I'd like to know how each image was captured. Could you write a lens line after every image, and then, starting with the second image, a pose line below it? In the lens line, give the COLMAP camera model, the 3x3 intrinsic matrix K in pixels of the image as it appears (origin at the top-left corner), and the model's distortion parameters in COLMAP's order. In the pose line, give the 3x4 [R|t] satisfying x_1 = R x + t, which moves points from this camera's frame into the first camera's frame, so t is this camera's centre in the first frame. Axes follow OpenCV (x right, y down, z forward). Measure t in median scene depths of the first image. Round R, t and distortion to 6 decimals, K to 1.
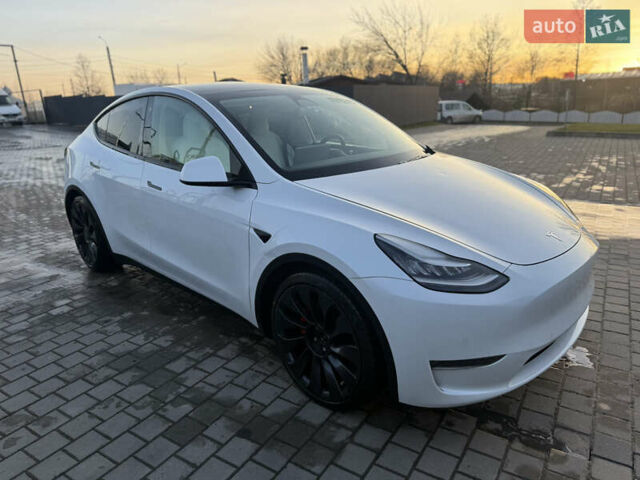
lens RADIAL K [[454.9, 0, 317.4], [0, 454.9, 241.4], [0, 0, 1]] dist [0.011752, -0.017441]
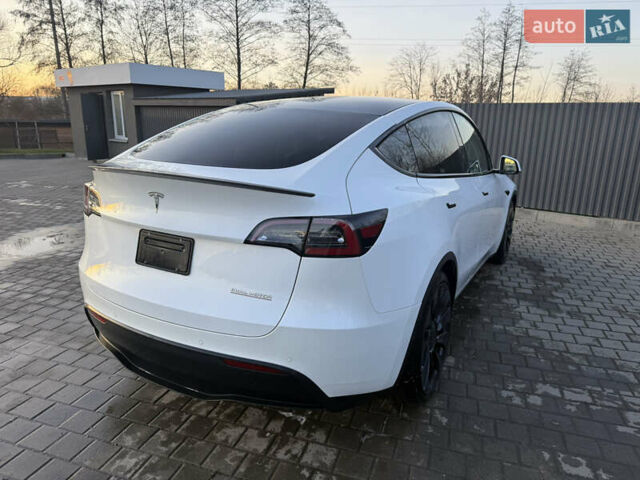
lens RADIAL K [[454.9, 0, 319.7], [0, 454.9, 243.1], [0, 0, 1]] dist [0.011752, -0.017441]
pose [[-0.268070, -0.213714, 0.939396, -1.489984], [0.272187, 0.918558, 0.286646, -0.497020], [-0.924150, 0.332532, -0.188067, 1.822773]]
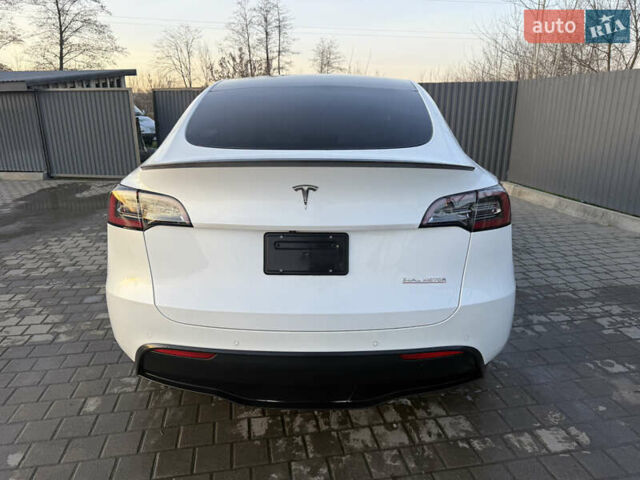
lens RADIAL K [[454.9, 0, 320.6], [0, 454.9, 241.8], [0, 0, 1]] dist [0.011752, -0.017441]
pose [[-0.682745, -0.161027, 0.712692, -1.208390], [0.248382, 0.866173, 0.433649, -0.617217], [-0.687143, 0.473091, -0.551379, 2.222601]]
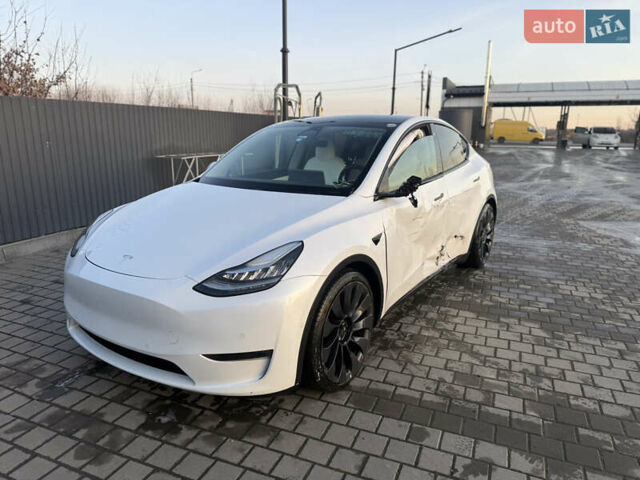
lens RADIAL K [[454.9, 0, 316.3], [0, 454.9, 242.4], [0, 0, 1]] dist [0.011752, -0.017441]
pose [[0.170552, 0.281216, -0.944367, 1.308101], [-0.311761, 0.924574, 0.219018, -0.352251], [0.934729, 0.257063, 0.245360, 0.929298]]
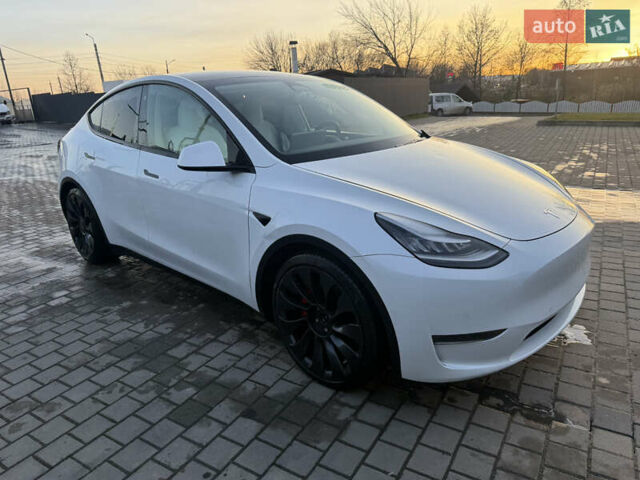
lens RADIAL K [[454.9, 0, 314.4], [0, 454.9, 240.5], [0, 0, 1]] dist [0.011752, -0.017441]
pose [[0.999778, -0.018849, 0.009393, -0.013339], [0.018765, 0.999784, 0.008941, 0.024424], [-0.009560, -0.008763, 0.999916, -0.004171]]
